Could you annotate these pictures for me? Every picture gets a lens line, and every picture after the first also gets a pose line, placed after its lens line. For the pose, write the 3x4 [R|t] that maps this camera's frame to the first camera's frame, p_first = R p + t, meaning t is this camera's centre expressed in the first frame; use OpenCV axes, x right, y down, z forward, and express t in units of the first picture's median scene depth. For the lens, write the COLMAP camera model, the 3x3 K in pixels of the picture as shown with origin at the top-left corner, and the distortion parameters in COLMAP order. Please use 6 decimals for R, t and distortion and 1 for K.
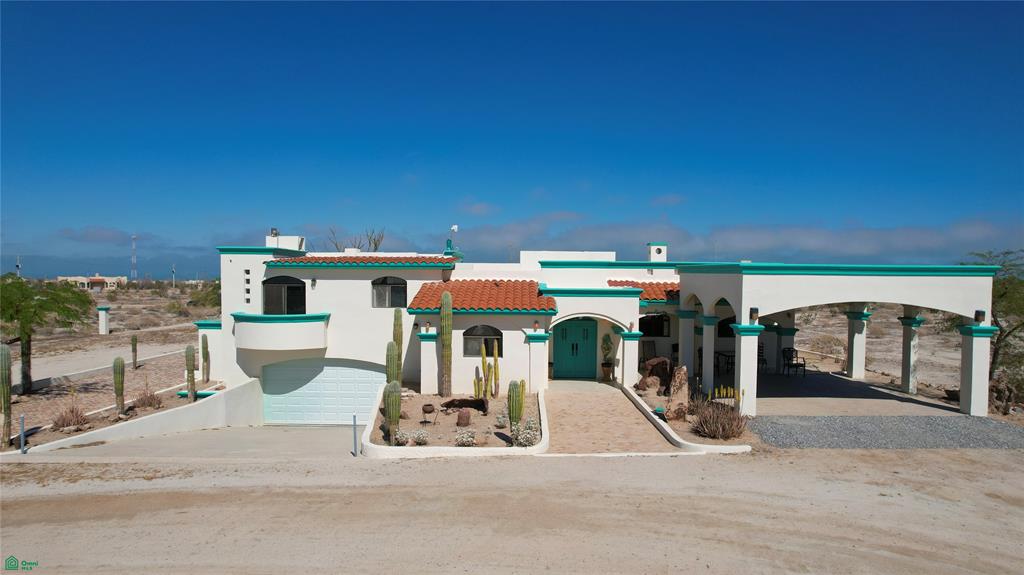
lens RADIAL K [[658.6, 0, 514.0], [0, 658.6, 296.6], [0, 0, 1]] dist [-0.031520, 0.006331]
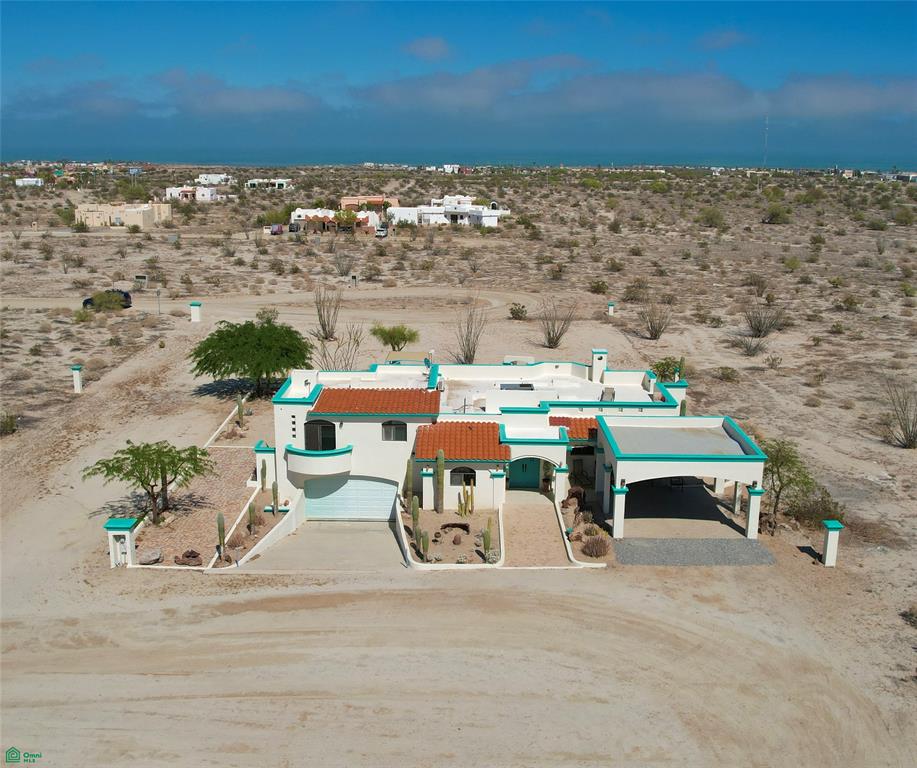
lens RADIAL K [[1008.0, 0, 458.4], [0, 1008.0, 381.0], [0, 0, 1]] dist [-0.022090, 0.000000]
pose [[0.999998, 0.002013, 0.000118, -0.059050], [-0.001997, 0.980532, 0.196349, -0.615552], [0.000280, -0.196349, 0.980534, -1.269733]]
